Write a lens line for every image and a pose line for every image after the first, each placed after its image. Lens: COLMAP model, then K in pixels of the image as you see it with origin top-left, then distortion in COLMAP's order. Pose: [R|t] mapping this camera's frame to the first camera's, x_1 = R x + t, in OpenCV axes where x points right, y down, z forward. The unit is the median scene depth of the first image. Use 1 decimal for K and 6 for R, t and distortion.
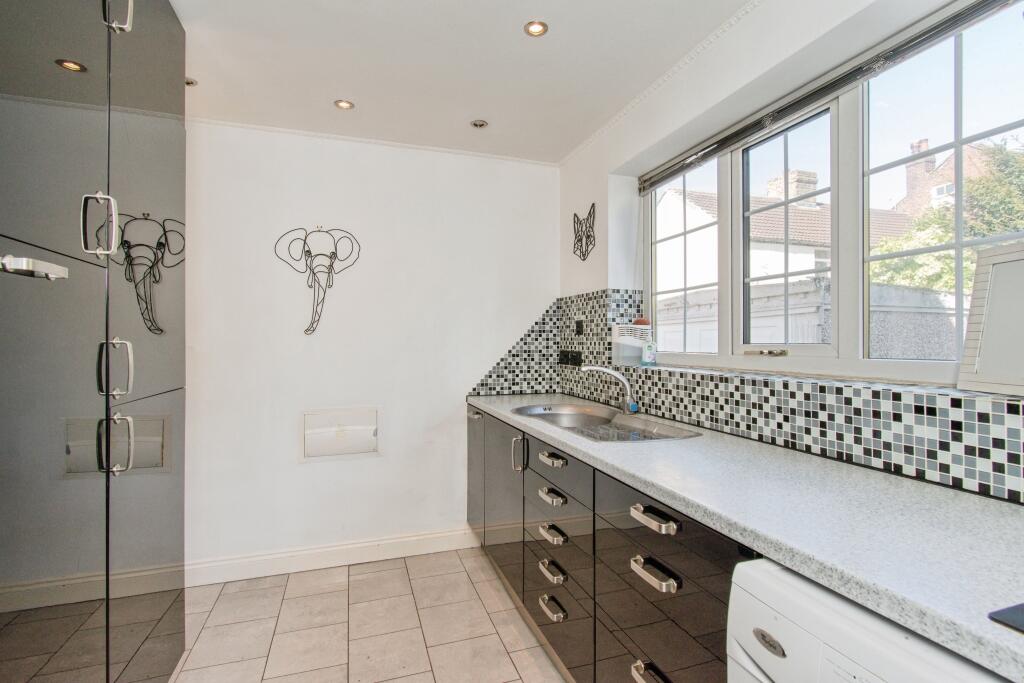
lens RADIAL K [[489.8, 0, 508.5], [0, 489.8, 340.1], [0, 0, 1]] dist [0.001109, -0.000133]
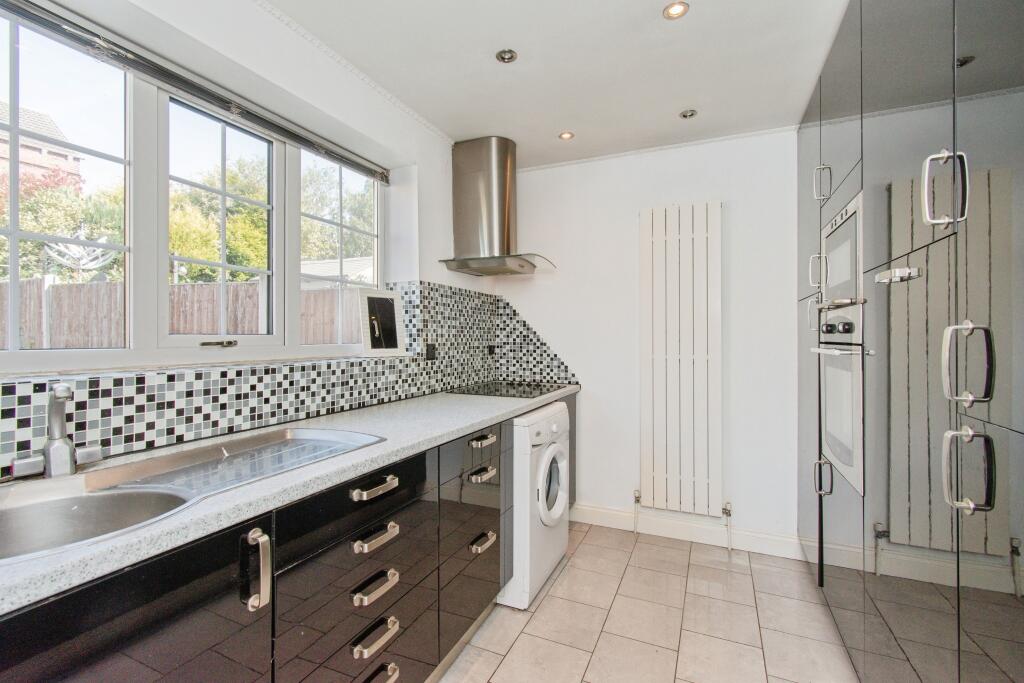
lens RADIAL K [[449.1, 0, 508.8], [0, 449.1, 338.7], [0, 0, 1]] dist [-0.002760, -0.000448]
pose [[-0.728333, 0.000504, 0.685223, -0.550426], [0.000208, 1.000000, -0.000514, 0.018891], [-0.685223, -0.000232, -0.728333, 1.427594]]
